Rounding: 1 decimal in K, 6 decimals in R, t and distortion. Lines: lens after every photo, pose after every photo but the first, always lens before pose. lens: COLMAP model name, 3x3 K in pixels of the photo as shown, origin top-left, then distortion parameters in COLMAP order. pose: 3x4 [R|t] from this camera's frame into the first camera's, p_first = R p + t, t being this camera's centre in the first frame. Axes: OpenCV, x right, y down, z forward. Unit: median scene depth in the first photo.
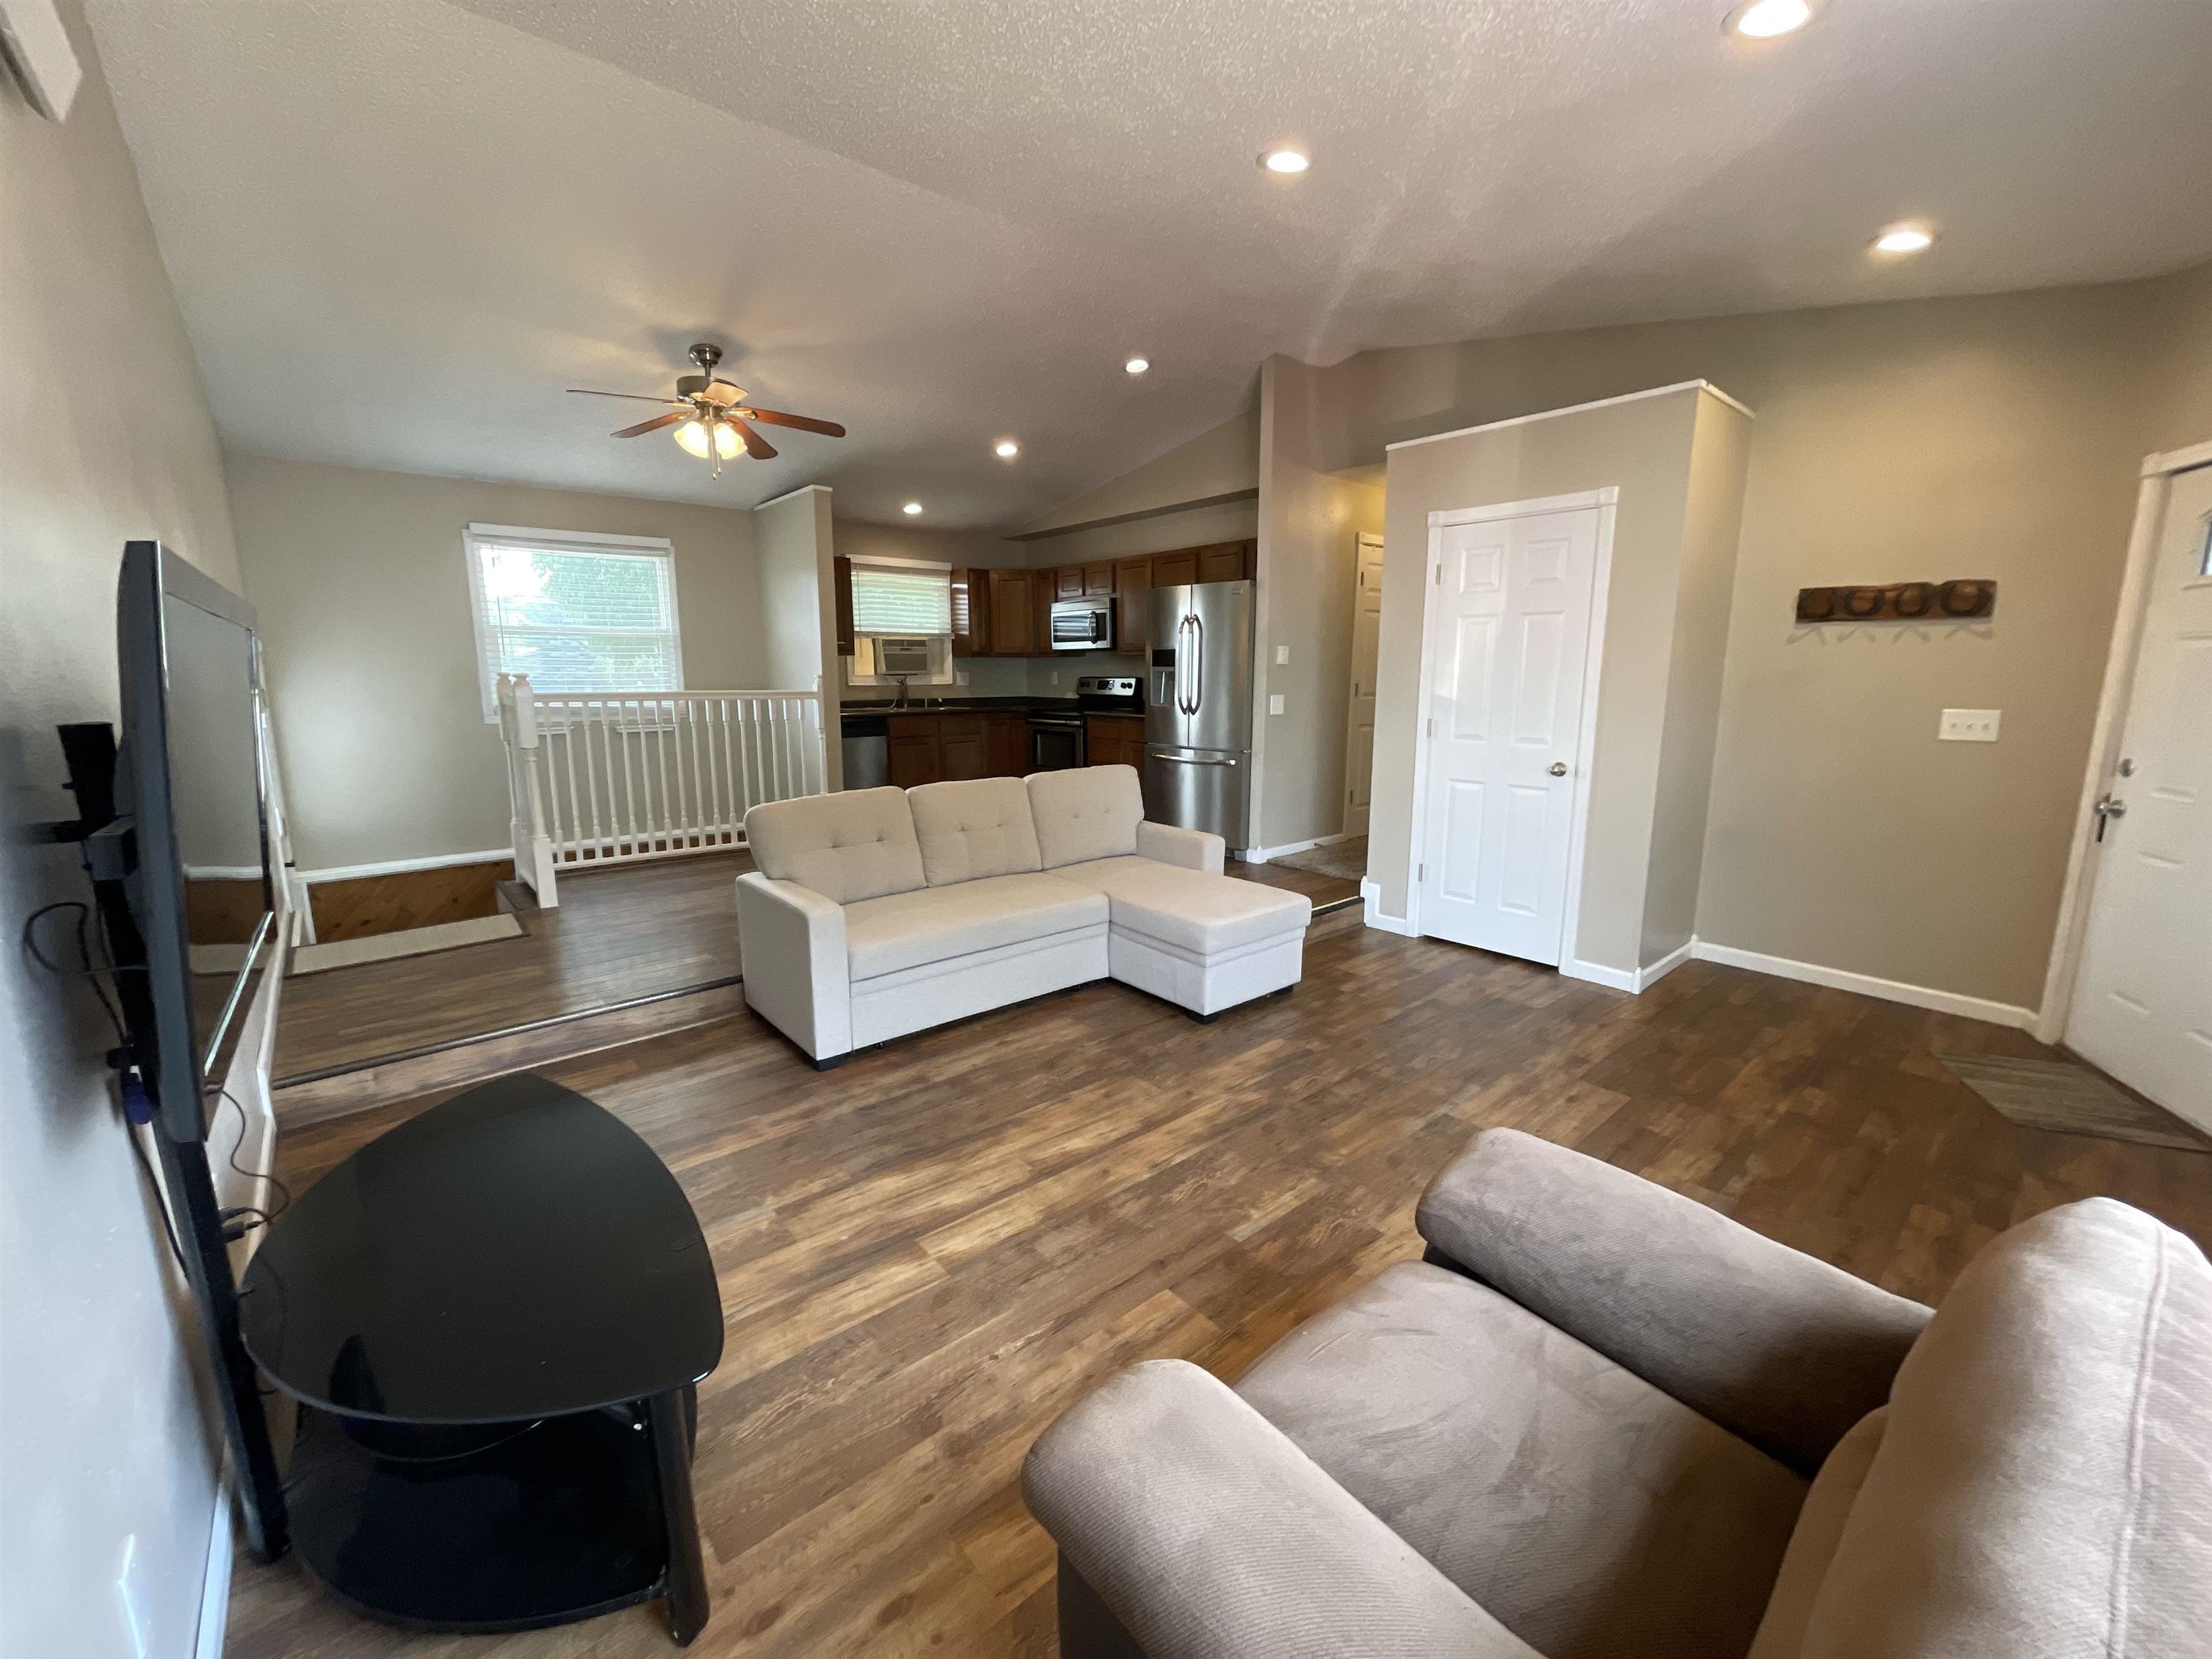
lens RADIAL K [[894.2, 0, 1112.3], [0, 894.2, 828.0], [0, 0, 1]] dist [-0.002760, 0.000254]
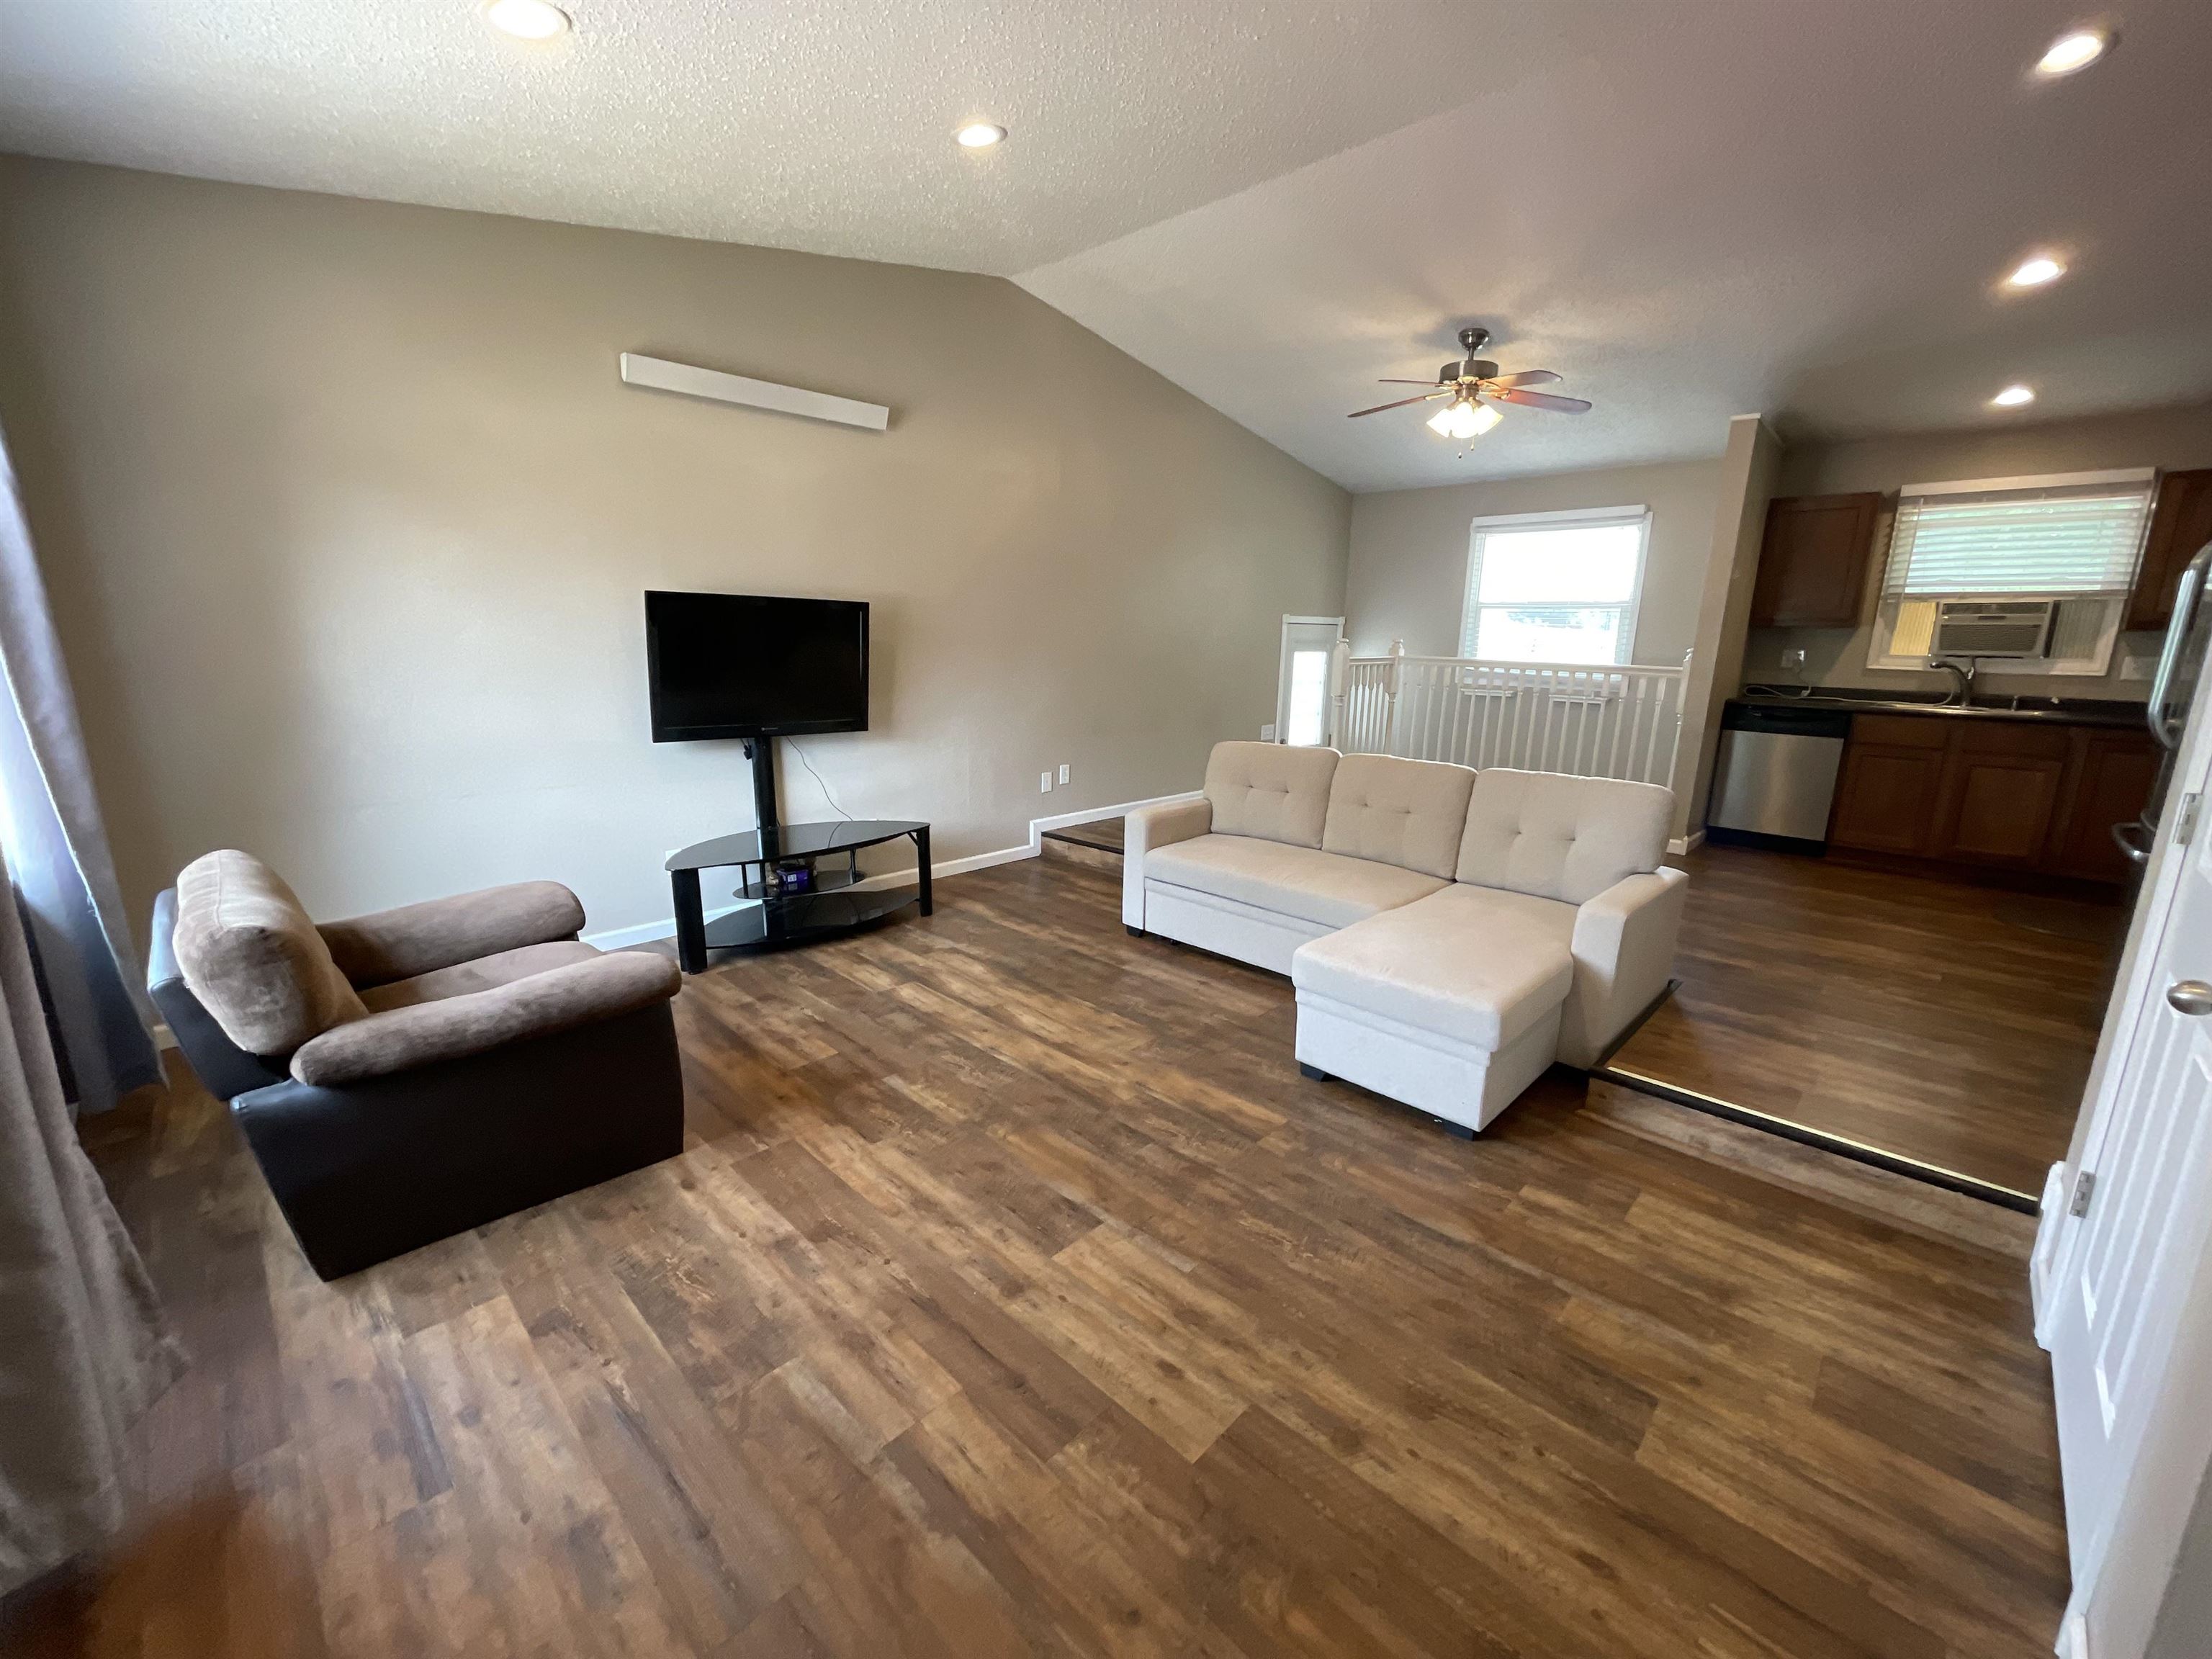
lens RADIAL K [[894.2, 0, 1108.9], [0, 894.2, 832.9], [0, 0, 1]] dist [-0.002760, 0.000254]
pose [[0.083725, 0.218079, -0.972333, 0.913040], [-0.191606, 0.961075, 0.199055, -0.131039], [0.977894, 0.169639, 0.122252, 0.753452]]
